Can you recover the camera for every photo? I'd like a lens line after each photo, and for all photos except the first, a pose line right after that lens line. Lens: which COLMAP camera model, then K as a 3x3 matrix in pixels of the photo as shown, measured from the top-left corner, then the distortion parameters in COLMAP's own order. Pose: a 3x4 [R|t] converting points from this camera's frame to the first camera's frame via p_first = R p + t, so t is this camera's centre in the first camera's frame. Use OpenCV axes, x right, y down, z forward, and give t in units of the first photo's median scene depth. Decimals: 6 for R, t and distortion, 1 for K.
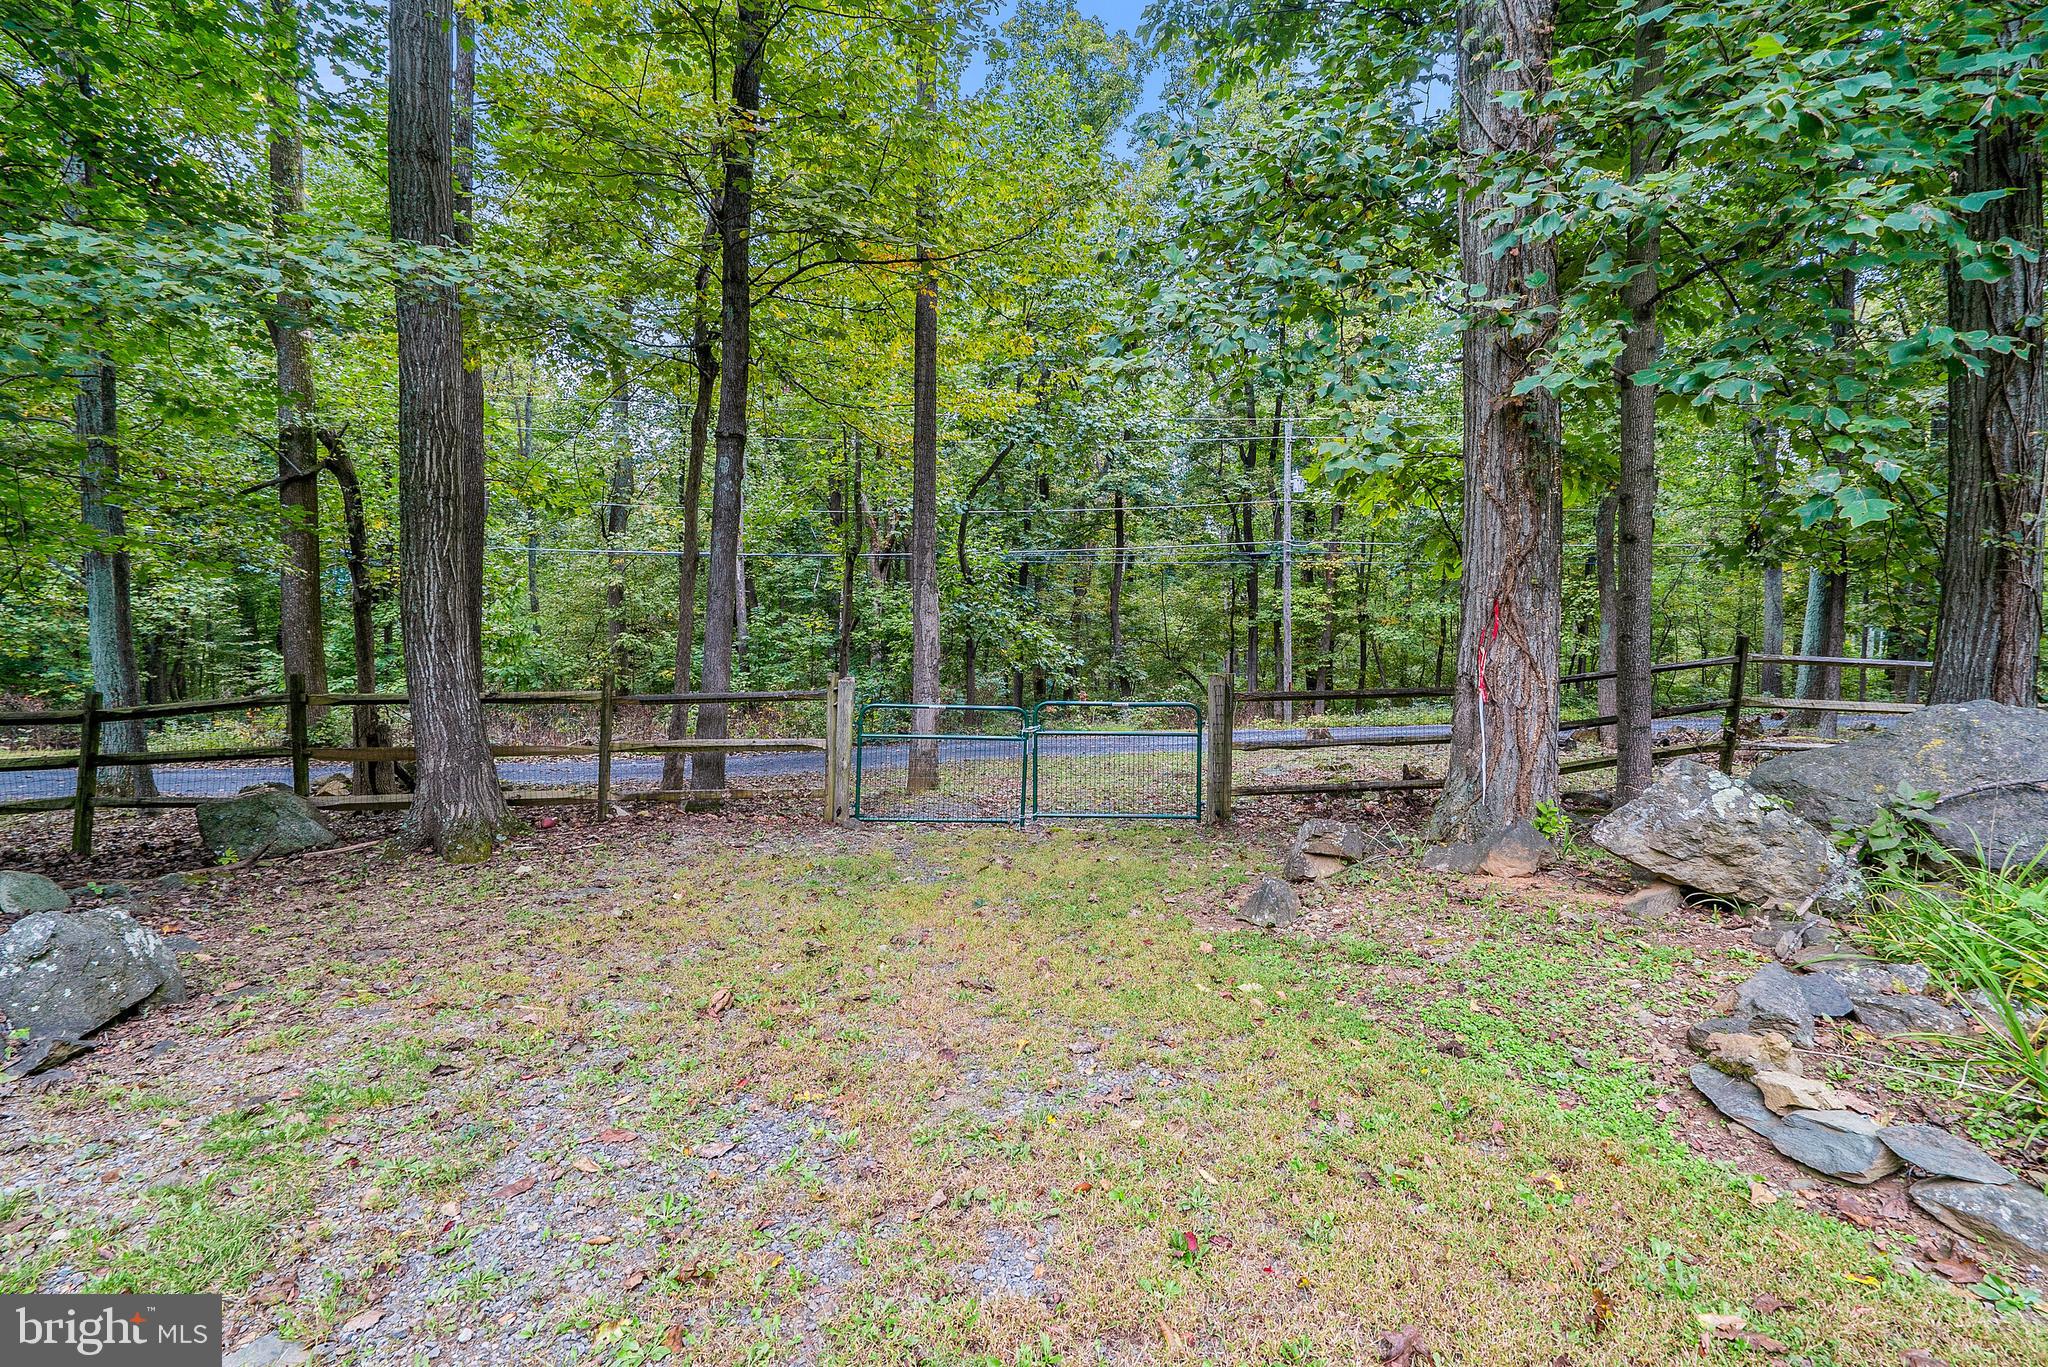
lens RADIAL K [[927.9, 0, 1031.2], [0, 927.9, 644.4], [0, 0, 1]] dist [-0.000366, 0.000964]
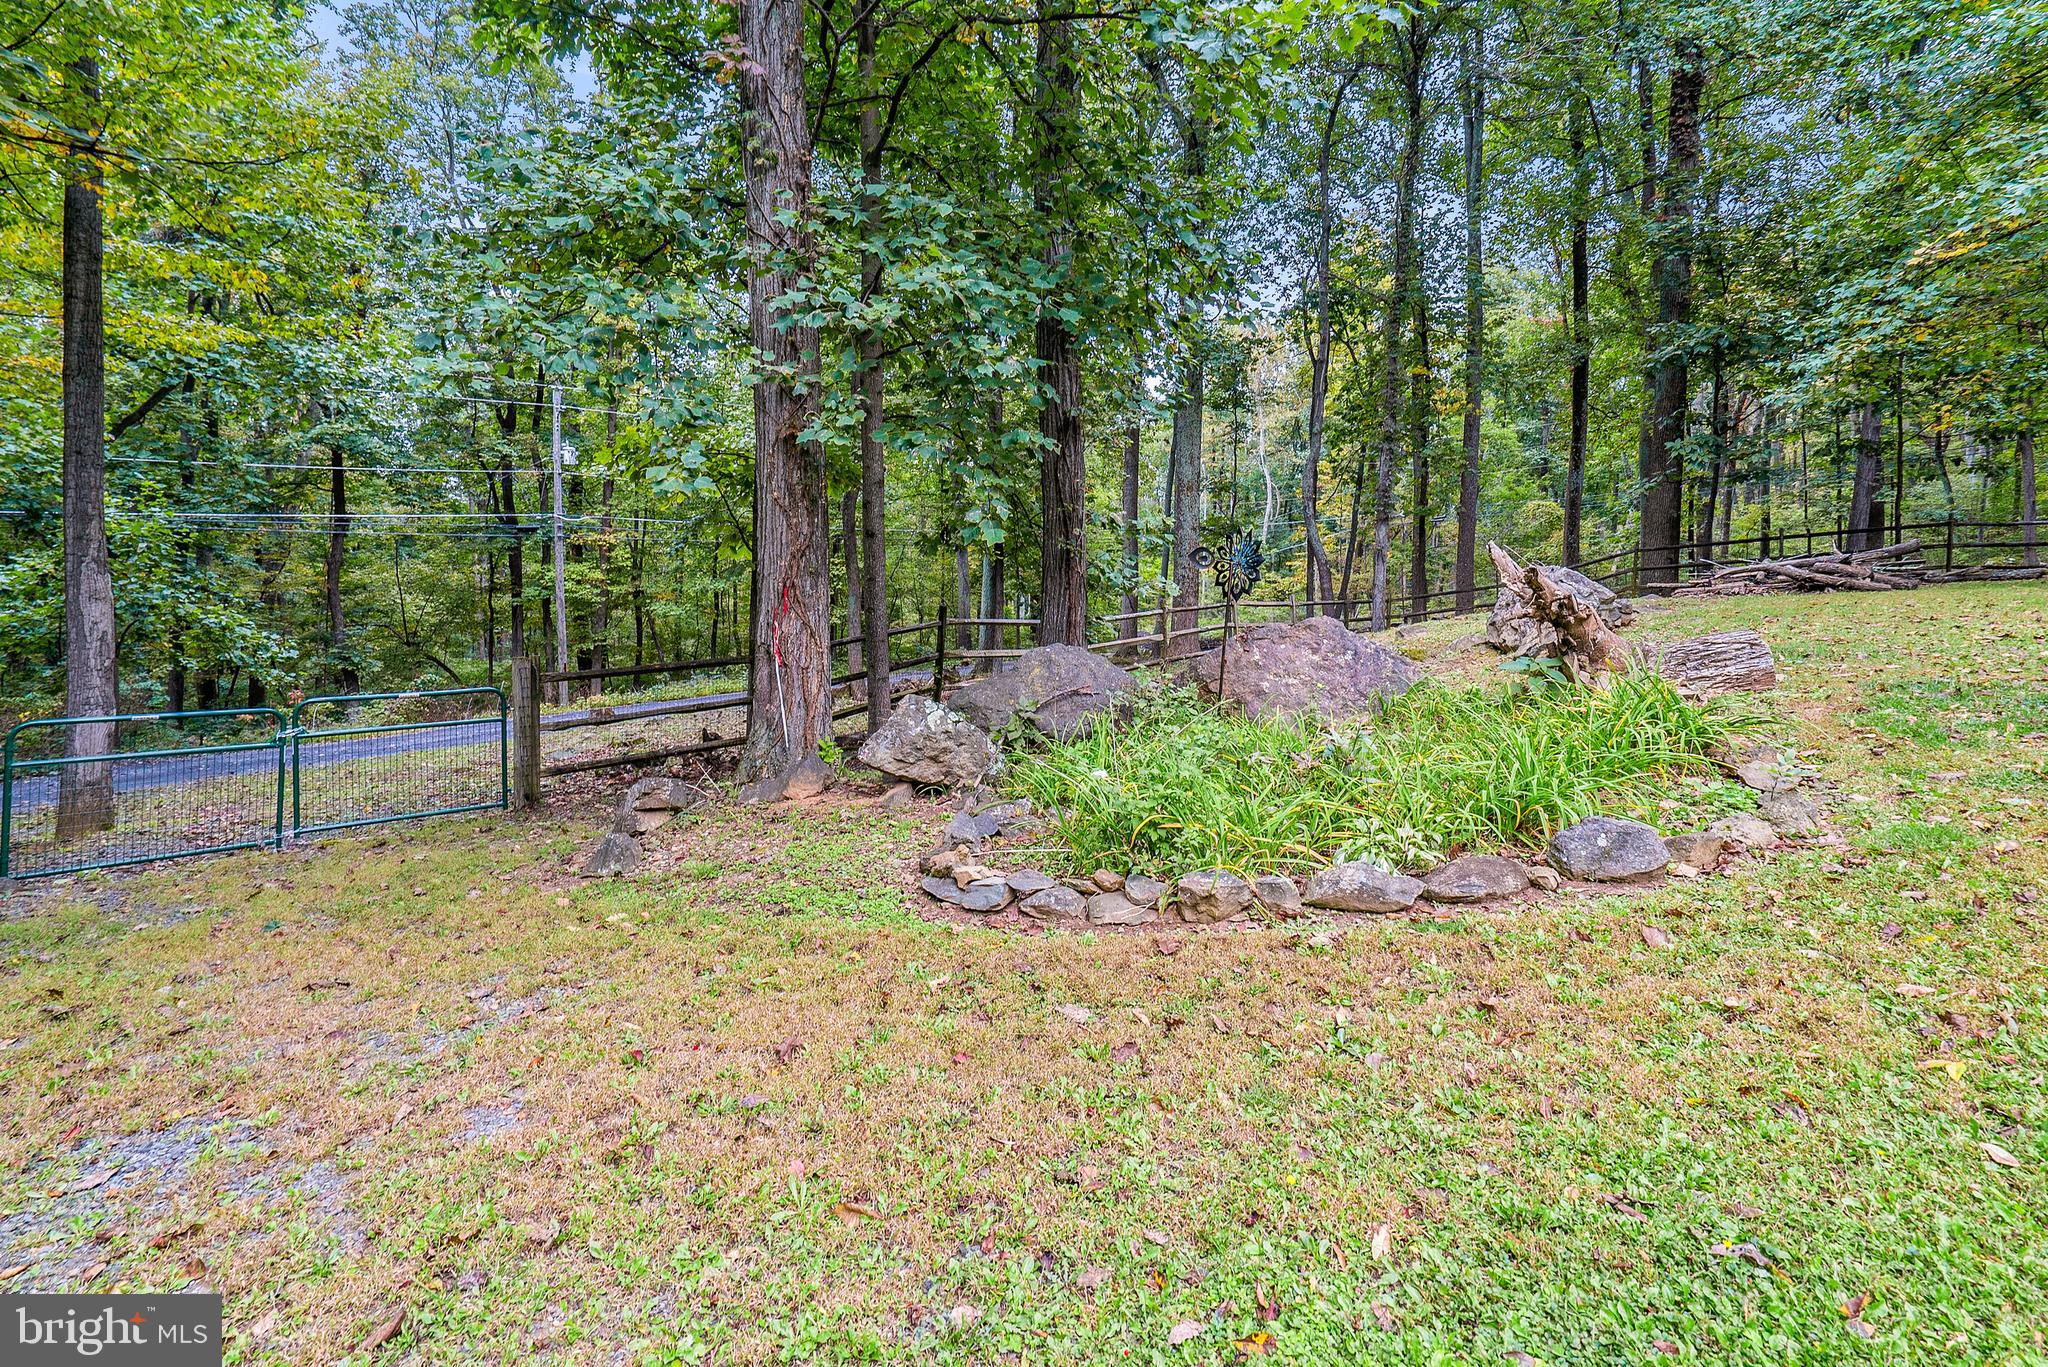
lens RADIAL K [[927.9, 0, 1031.2], [0, 927.9, 644.4], [0, 0, 1]] dist [-0.000366, 0.000964]
pose [[0.733603, -0.050562, 0.677695, -0.078820], [0.031980, 0.998692, 0.039893, -0.003858], [-0.678825, -0.007593, 0.734260, -0.109845]]
